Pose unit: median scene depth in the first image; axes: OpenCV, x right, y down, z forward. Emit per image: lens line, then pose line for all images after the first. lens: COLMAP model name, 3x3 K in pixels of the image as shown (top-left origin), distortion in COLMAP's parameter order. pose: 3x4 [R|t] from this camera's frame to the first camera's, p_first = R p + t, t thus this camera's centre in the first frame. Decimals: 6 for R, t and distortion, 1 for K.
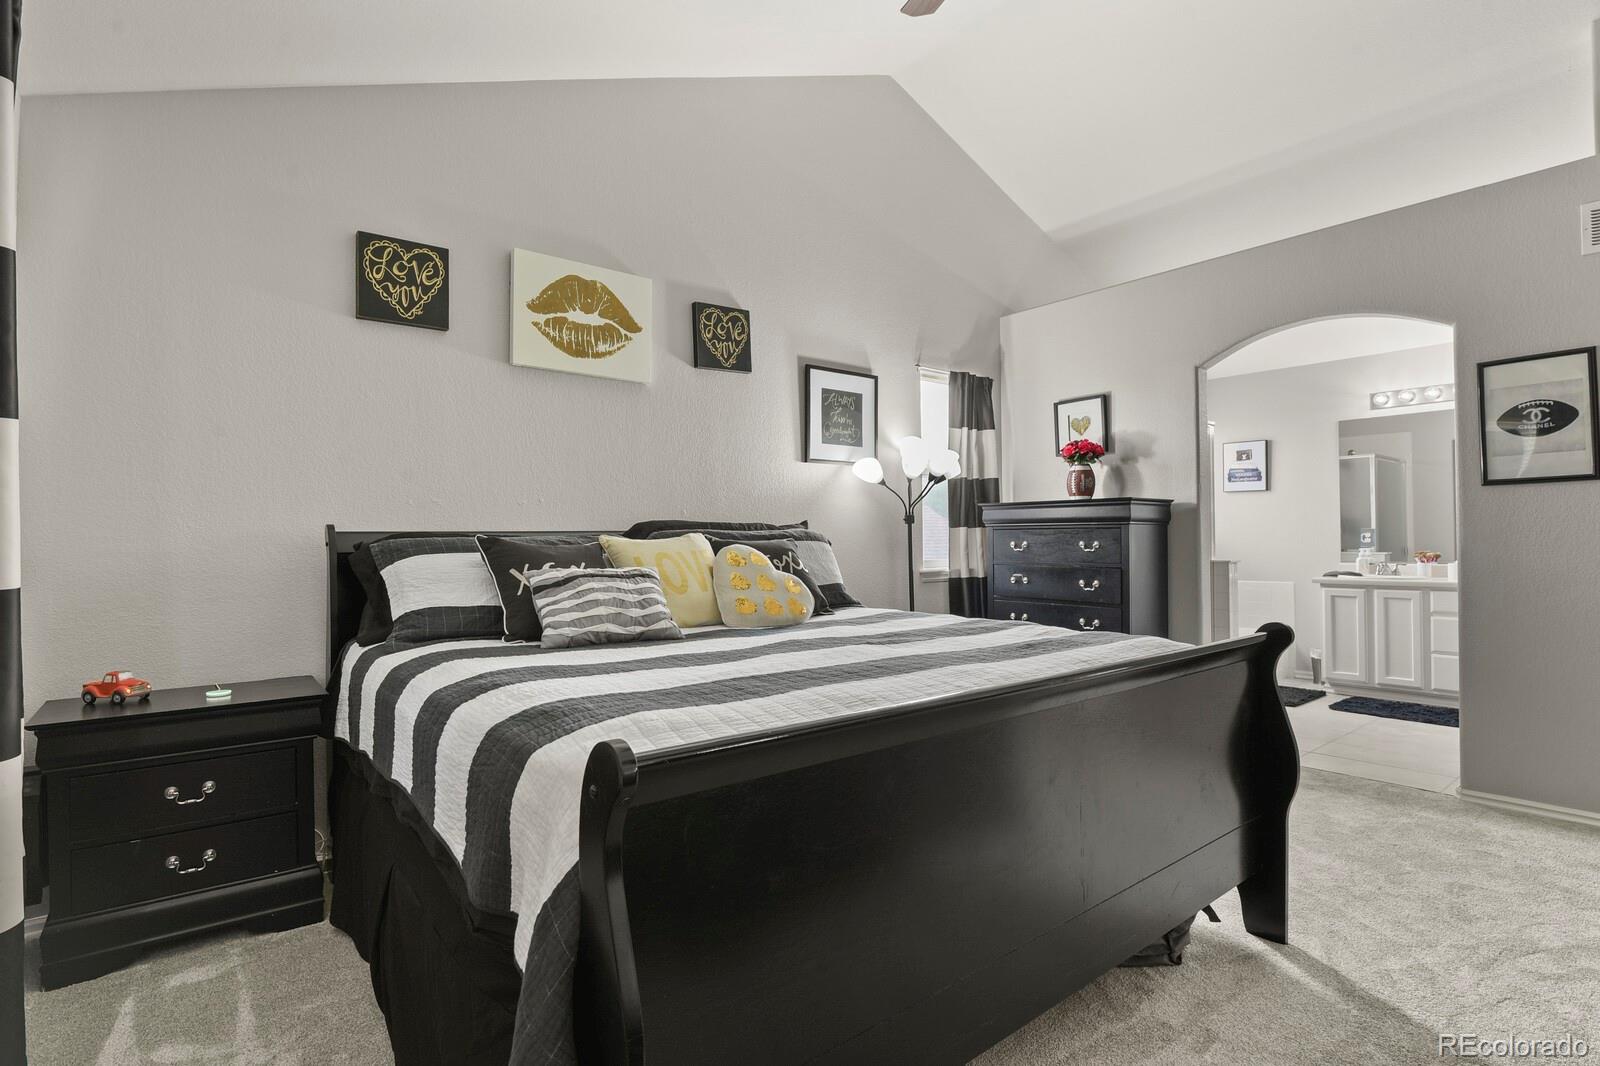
lens RADIAL K [[818.0, 0, 800.1], [0, 818.0, 527.8], [0, 0, 1]] dist [0.003686, 0.000381]
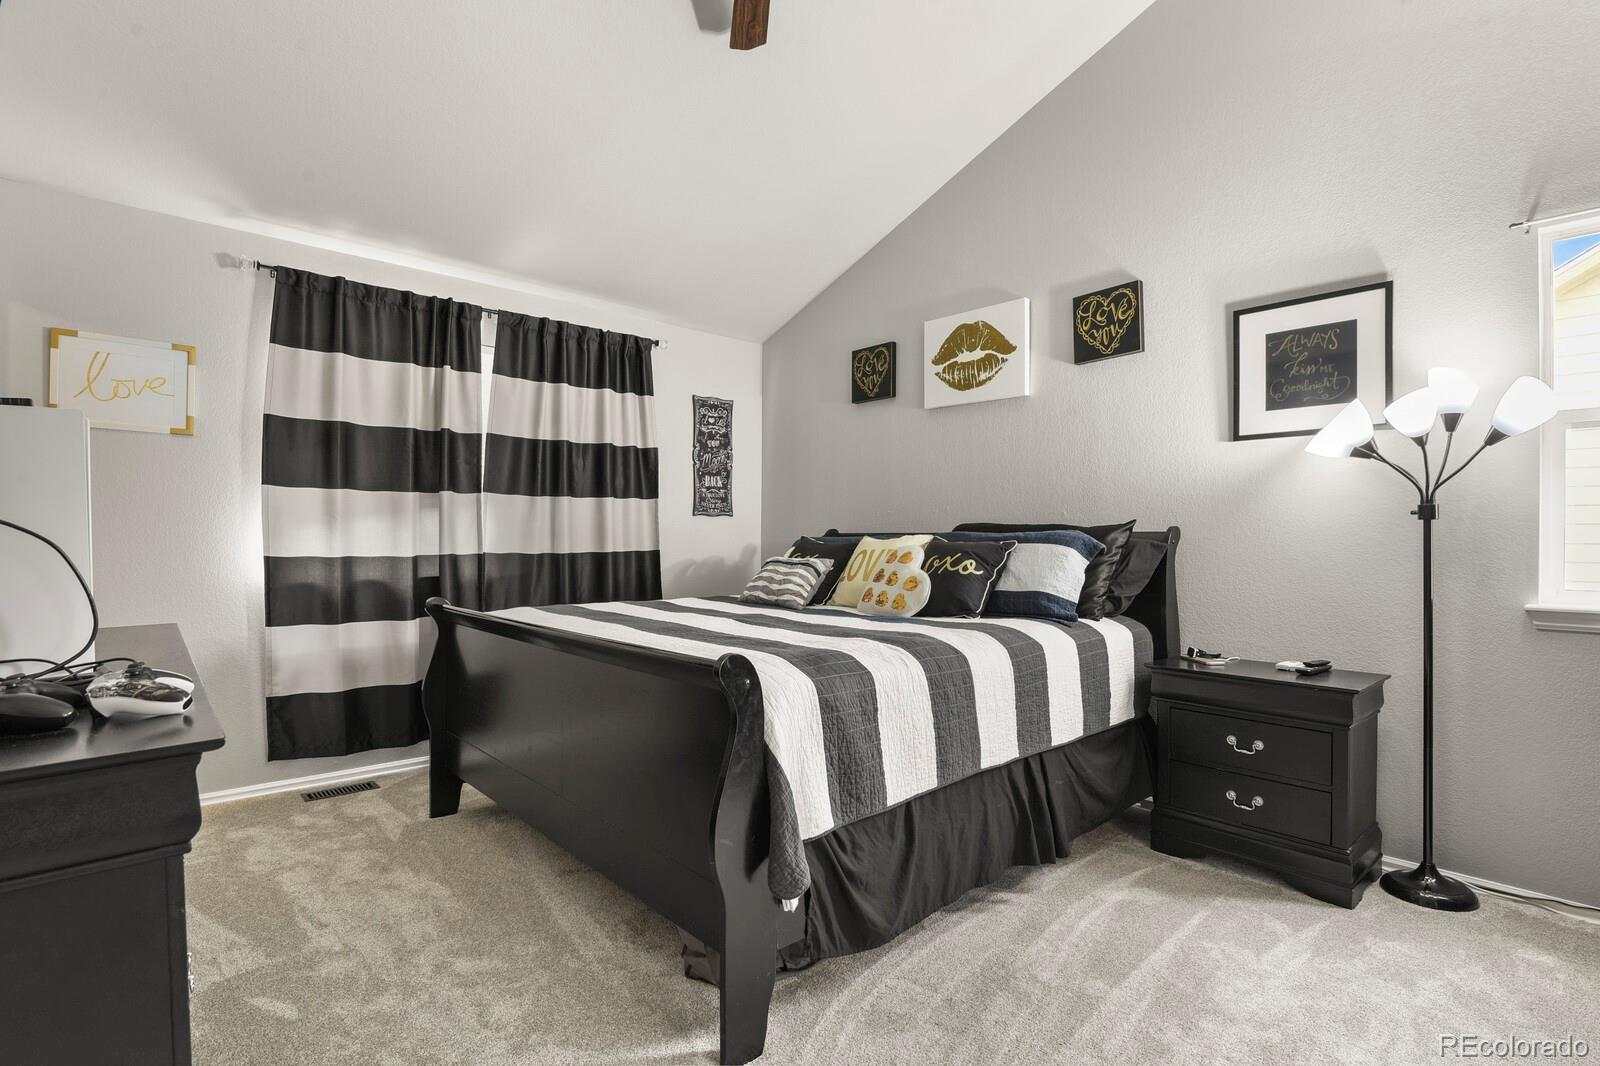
lens RADIAL K [[755.6, 0, 801.3], [0, 755.6, 542.8], [0, 0, 1]] dist [-0.002670, -0.001262]
pose [[0.054865, 0.014890, -0.998383, 0.749972], [0.005622, 0.999868, 0.015221, 0.000955], [0.998478, -0.006448, 0.054774, 0.613936]]
